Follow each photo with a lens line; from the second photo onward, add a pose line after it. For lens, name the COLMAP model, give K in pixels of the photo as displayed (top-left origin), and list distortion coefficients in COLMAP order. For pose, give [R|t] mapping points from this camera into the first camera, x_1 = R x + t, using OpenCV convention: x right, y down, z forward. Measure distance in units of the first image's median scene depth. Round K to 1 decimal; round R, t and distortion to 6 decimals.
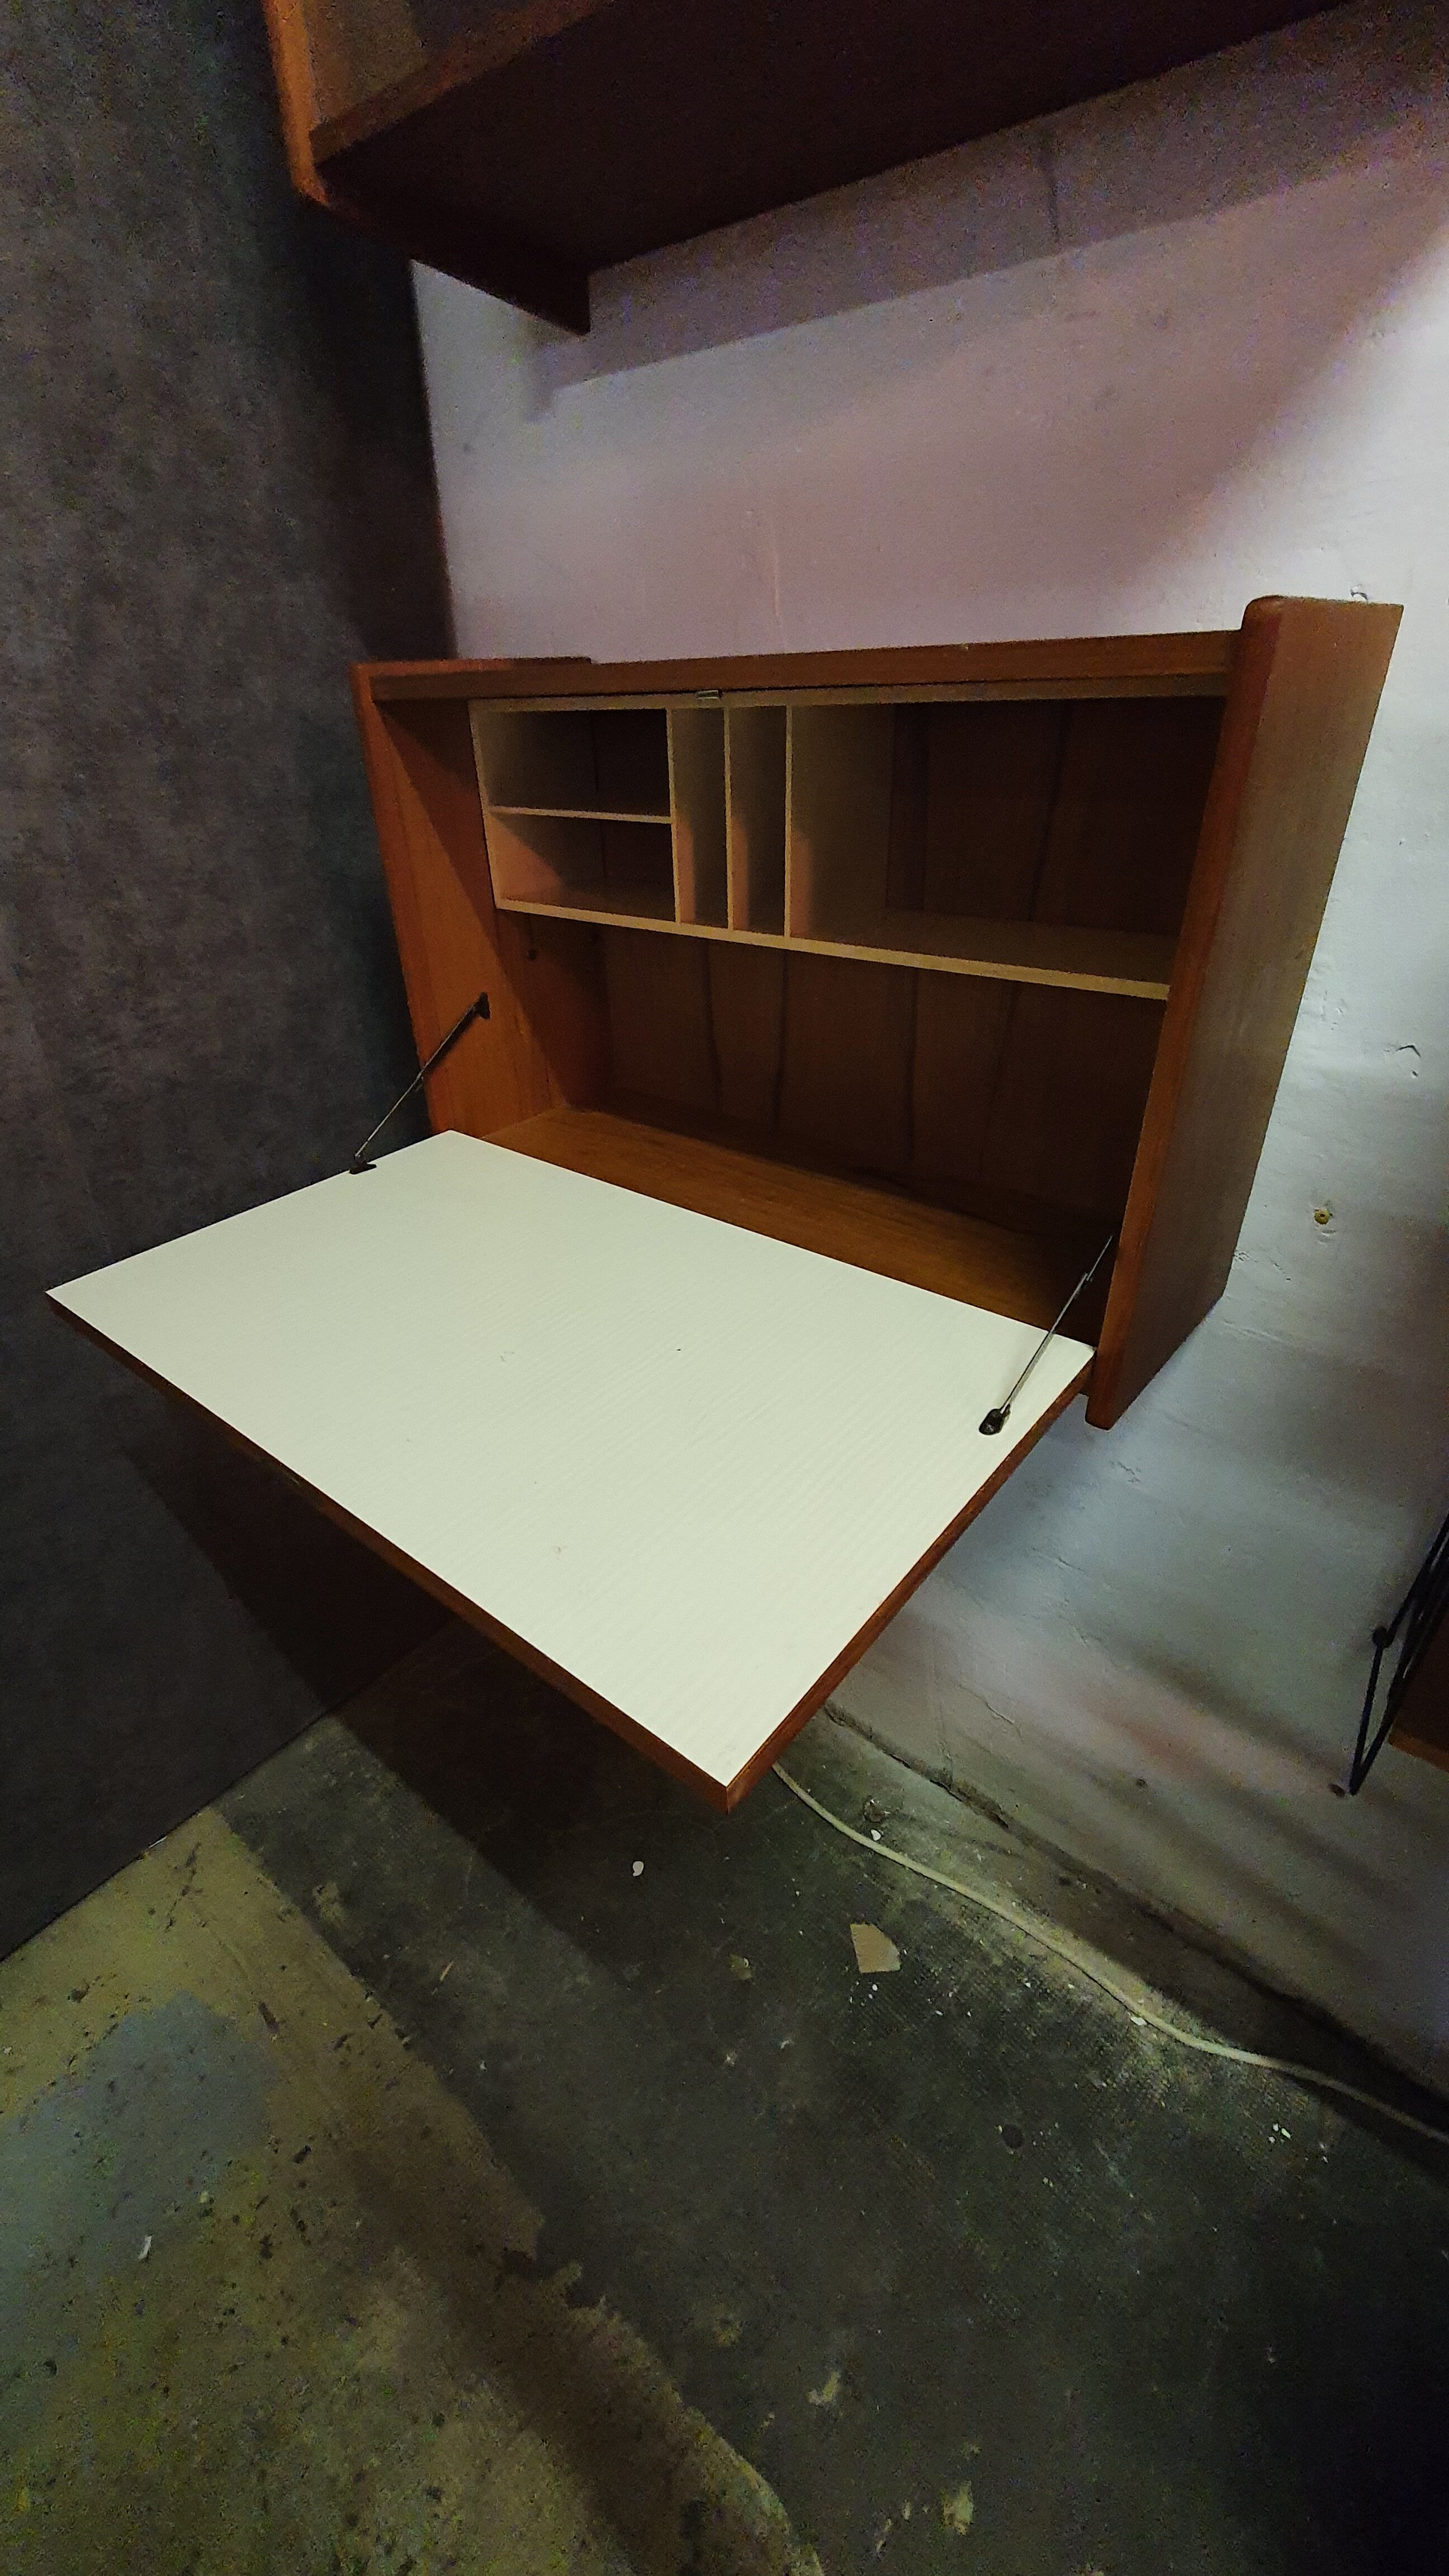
lens RADIAL K [[1012.6, 0, 719.6], [0, 1012.6, 1301.4], [0, 0, 1]] dist [0.007162, 0.000531]
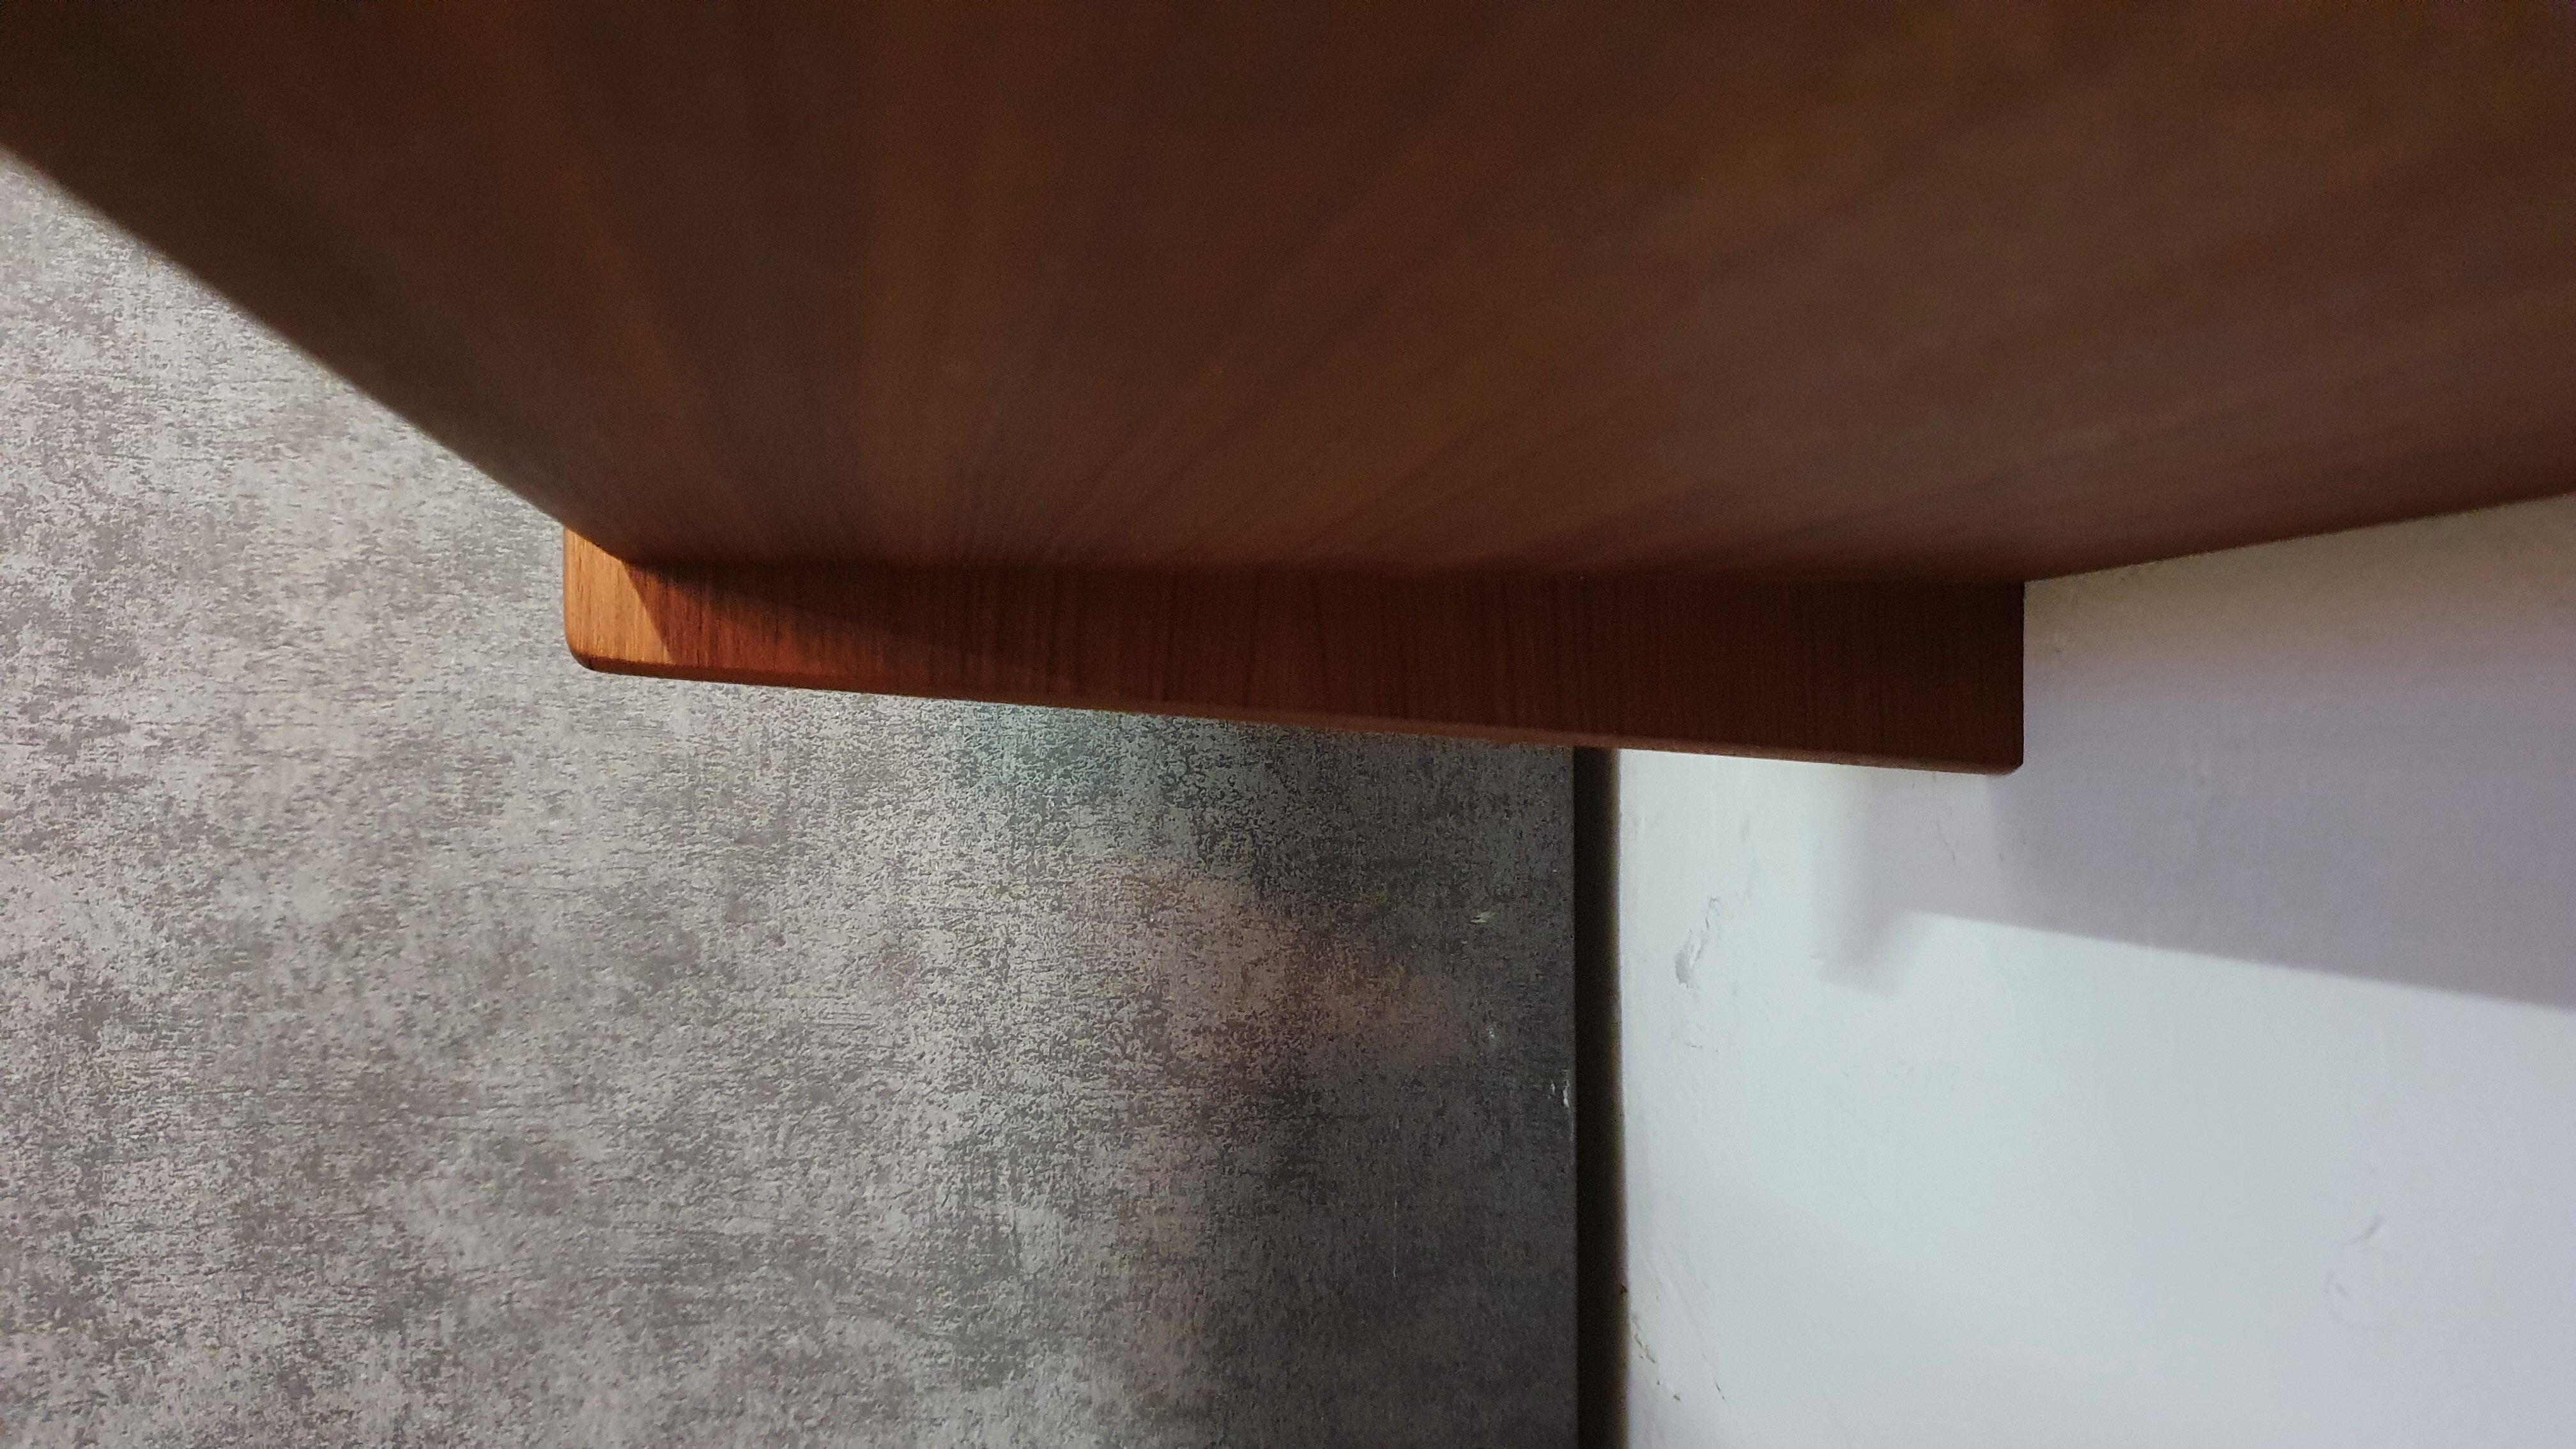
lens RADIAL K [[2042.3, 0, 1285.4], [0, 2042.3, 716.0], [0, 0, 1]] dist [0.019779, -0.001179]
pose [[0.777889, -0.021863, -0.628022, 0.027339], [-0.316585, 0.849666, -0.421712, -0.705366], [0.542829, 0.526867, 0.654024, 0.603899]]
